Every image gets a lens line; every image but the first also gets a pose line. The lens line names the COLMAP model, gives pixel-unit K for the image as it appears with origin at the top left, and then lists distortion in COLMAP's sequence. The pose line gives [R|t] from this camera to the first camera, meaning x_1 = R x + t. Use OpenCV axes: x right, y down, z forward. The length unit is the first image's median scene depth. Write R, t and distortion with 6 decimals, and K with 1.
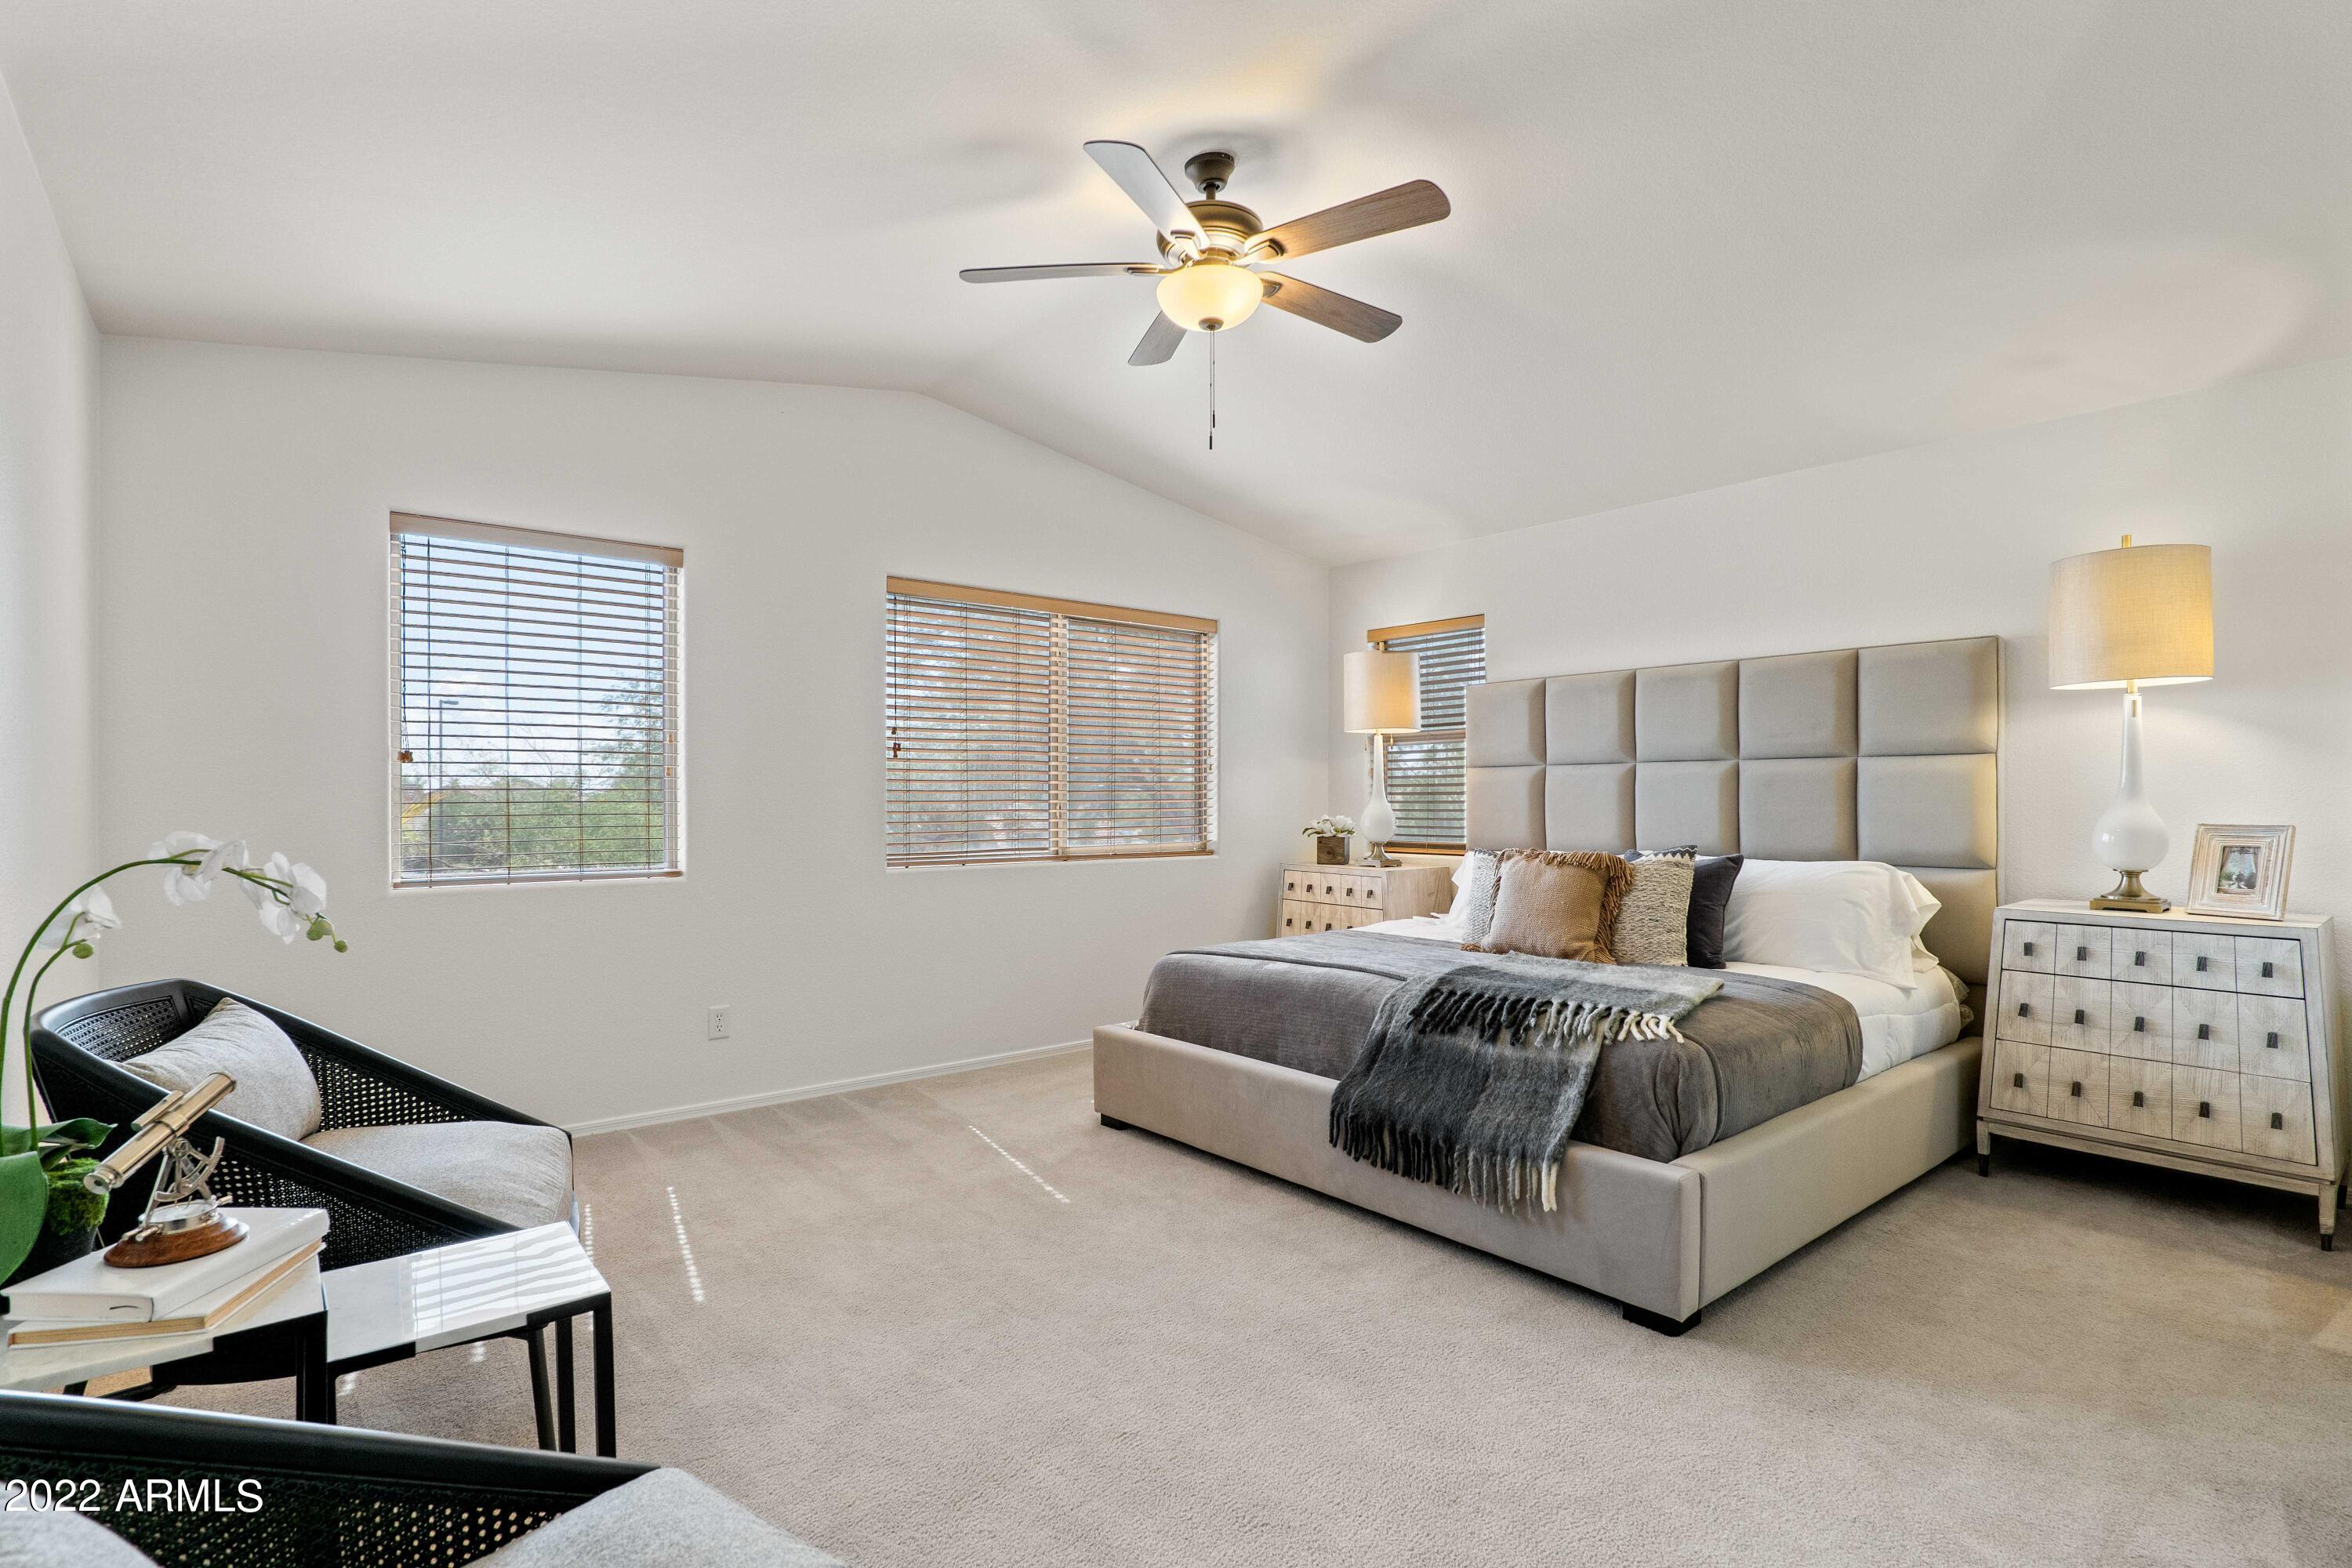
lens RADIAL K [[1104.6, 0, 1179.9], [0, 1104.6, 808.3], [0, 0, 1]] dist [-0.000637, -0.000360]
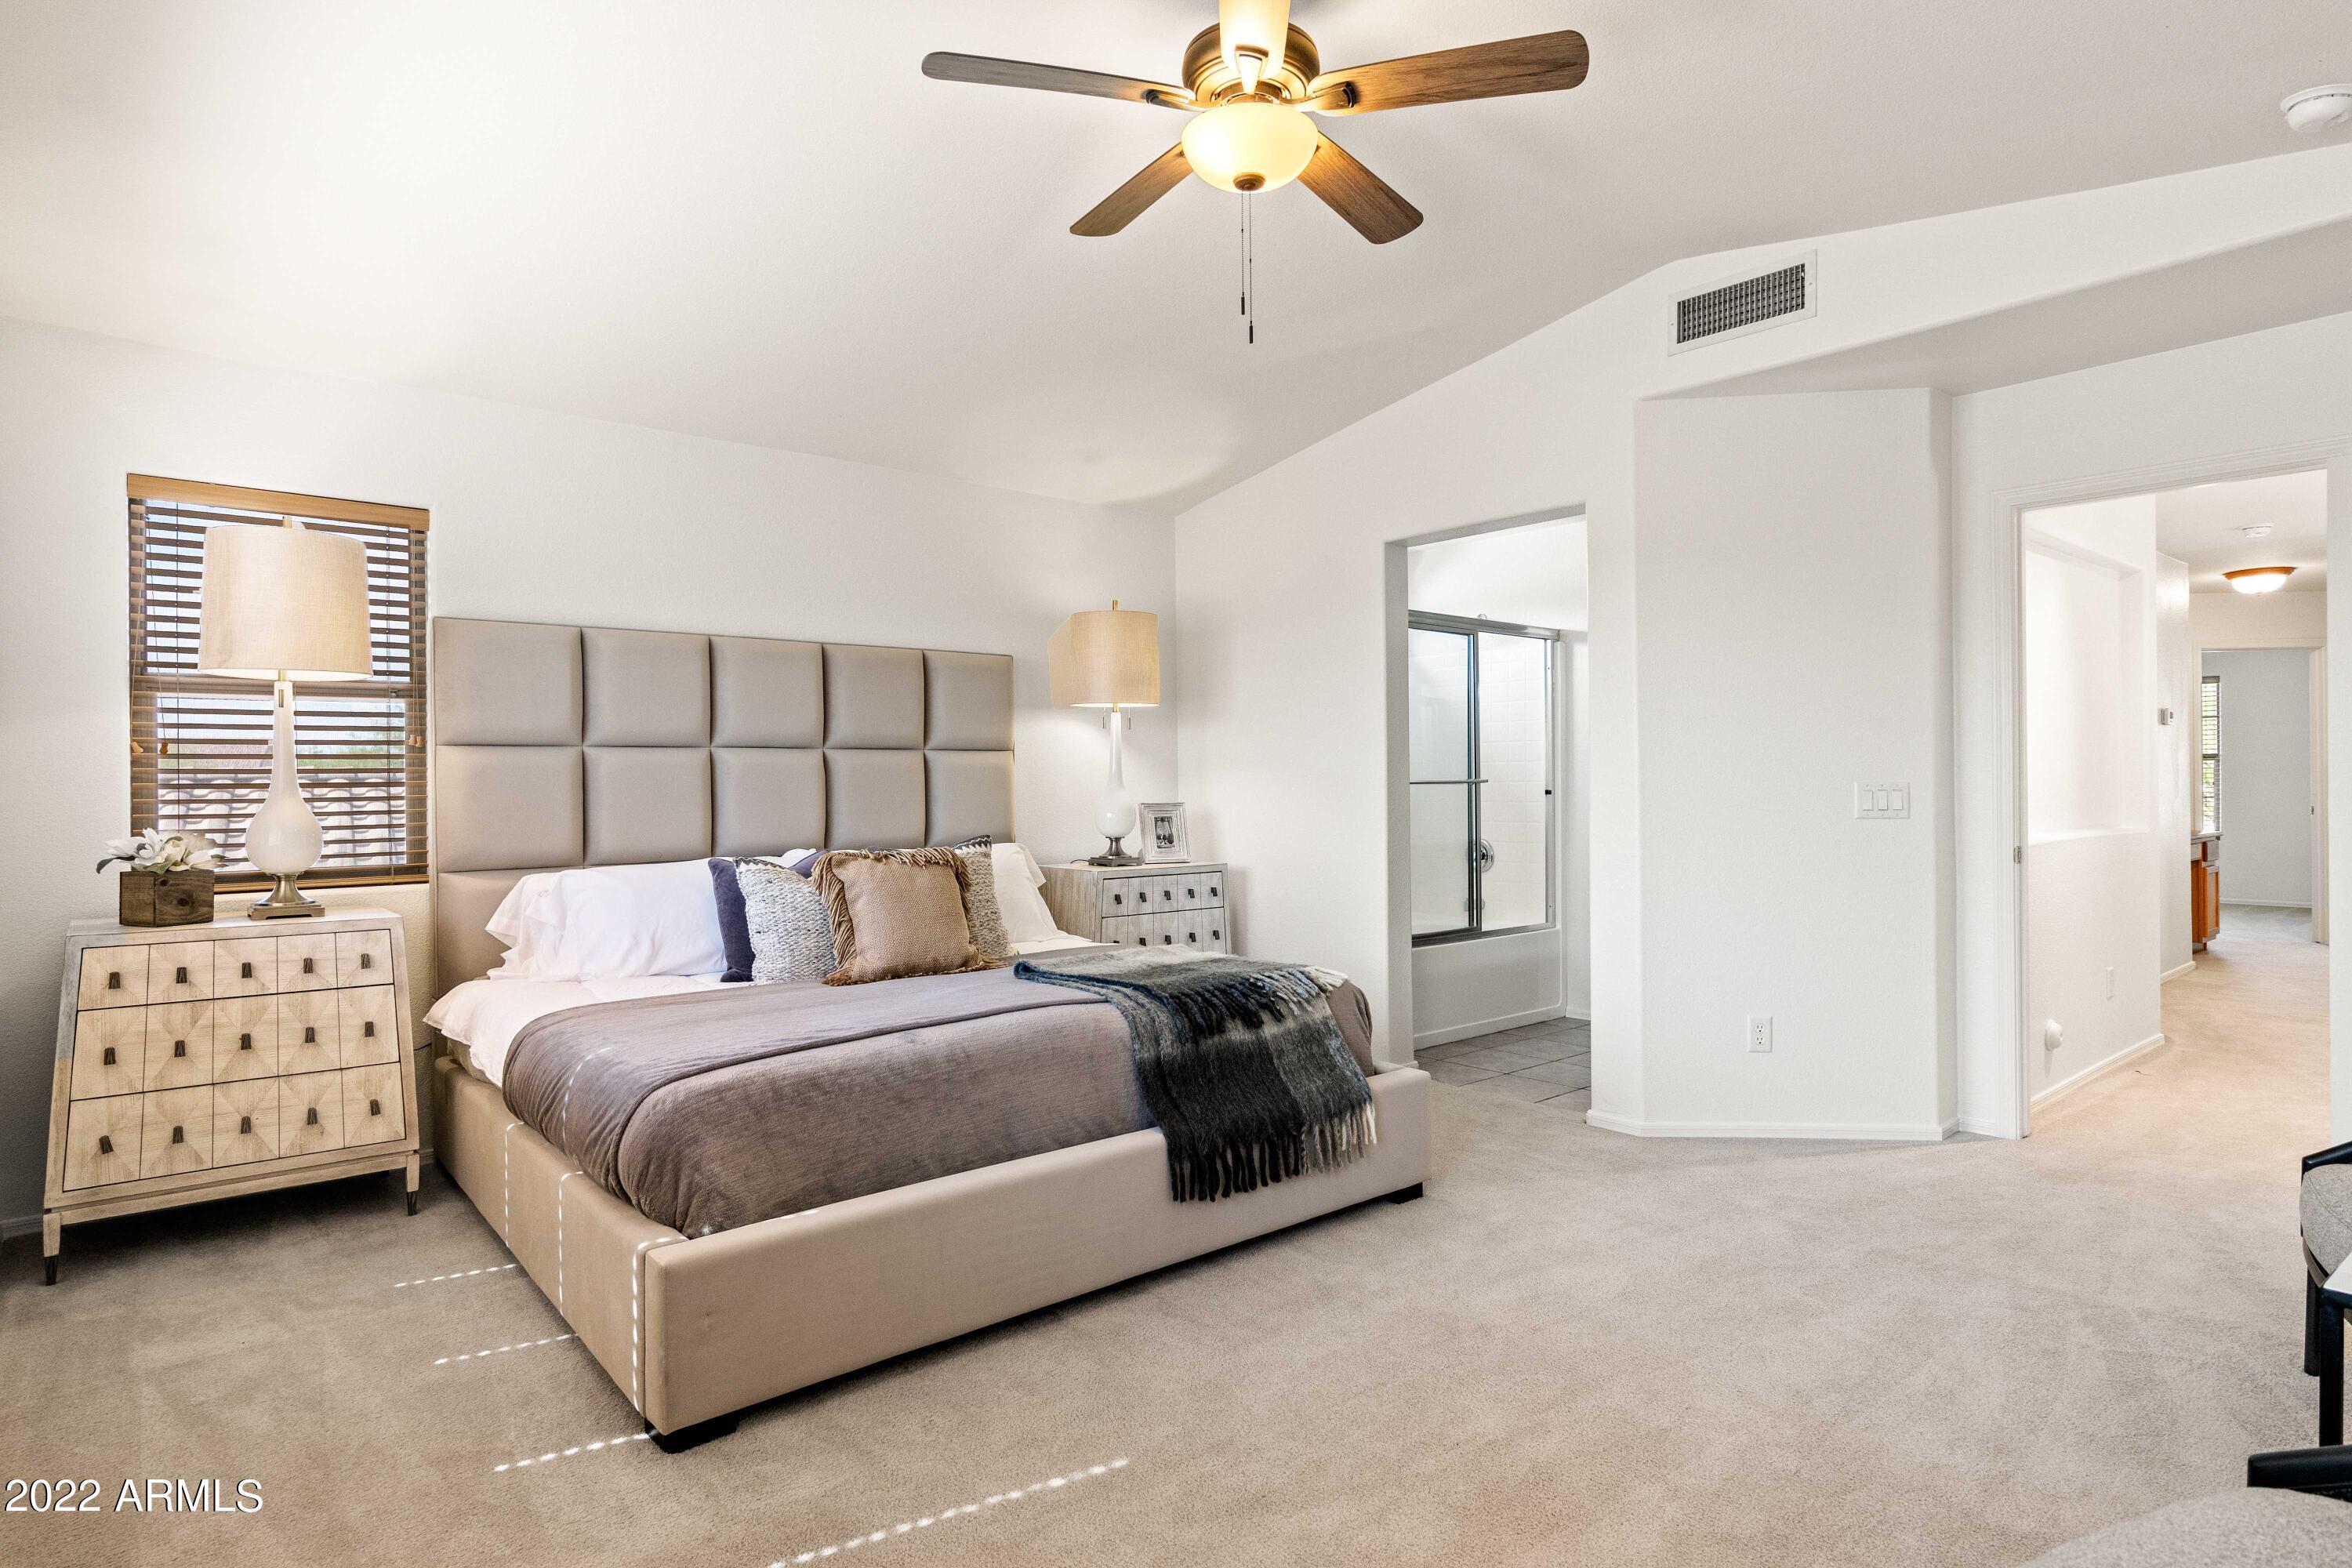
lens RADIAL K [[1267.7, 0, 1181.4], [0, 1267.7, 776.3], [0, 0, 1]] dist [-0.002580, -0.000829]
pose [[-0.001478, 0.008341, 0.999964, -0.640874], [0.018897, 0.999787, -0.008311, -0.005647], [-0.999820, 0.018884, -0.001635, 0.777434]]
